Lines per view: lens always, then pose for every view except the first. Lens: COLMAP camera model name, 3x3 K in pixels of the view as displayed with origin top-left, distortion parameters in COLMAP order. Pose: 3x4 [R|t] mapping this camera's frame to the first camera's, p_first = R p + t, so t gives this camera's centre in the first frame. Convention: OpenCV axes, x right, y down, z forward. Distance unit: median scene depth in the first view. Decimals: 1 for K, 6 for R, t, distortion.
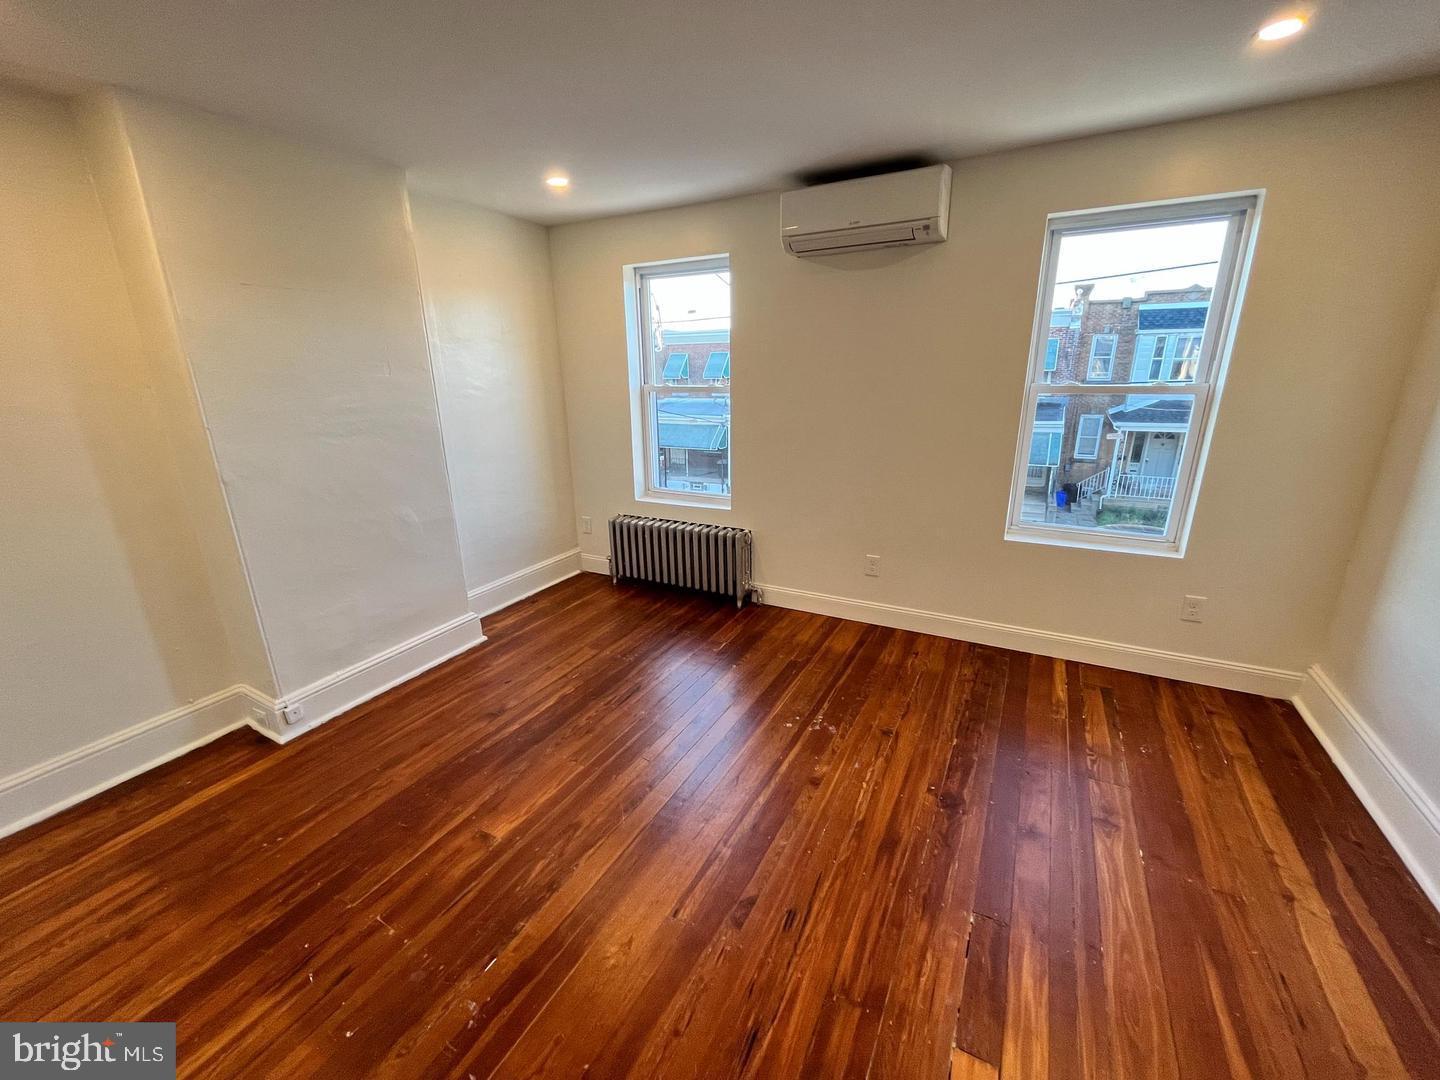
lens RADIAL K [[585.4, 0, 719.5], [0, 585.4, 541.4], [0, 0, 1]] dist [0.000144, 0.002328]
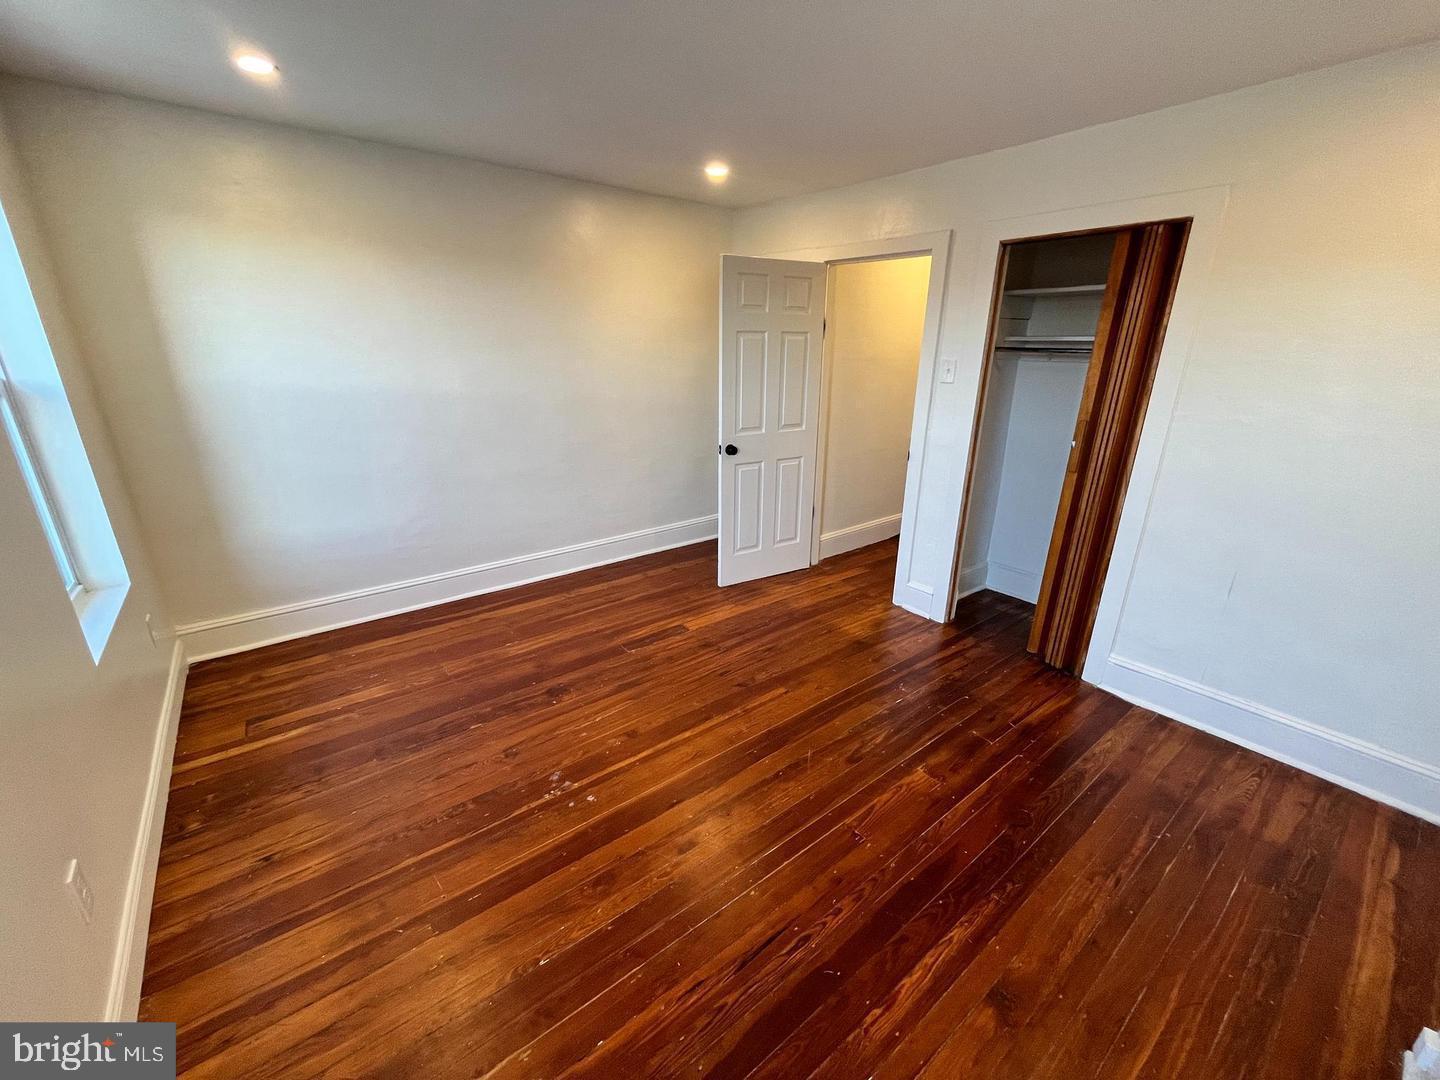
lens RADIAL K [[585.4, 0, 720.7], [0, 585.4, 543.3], [0, 0, 1]] dist [0.000144, 0.002328]
pose [[-0.915952, -0.124963, 0.381336, -0.365782], [0.122479, 0.817878, 0.562205, -0.479275], [-0.382141, 0.561658, -0.733831, 1.575516]]
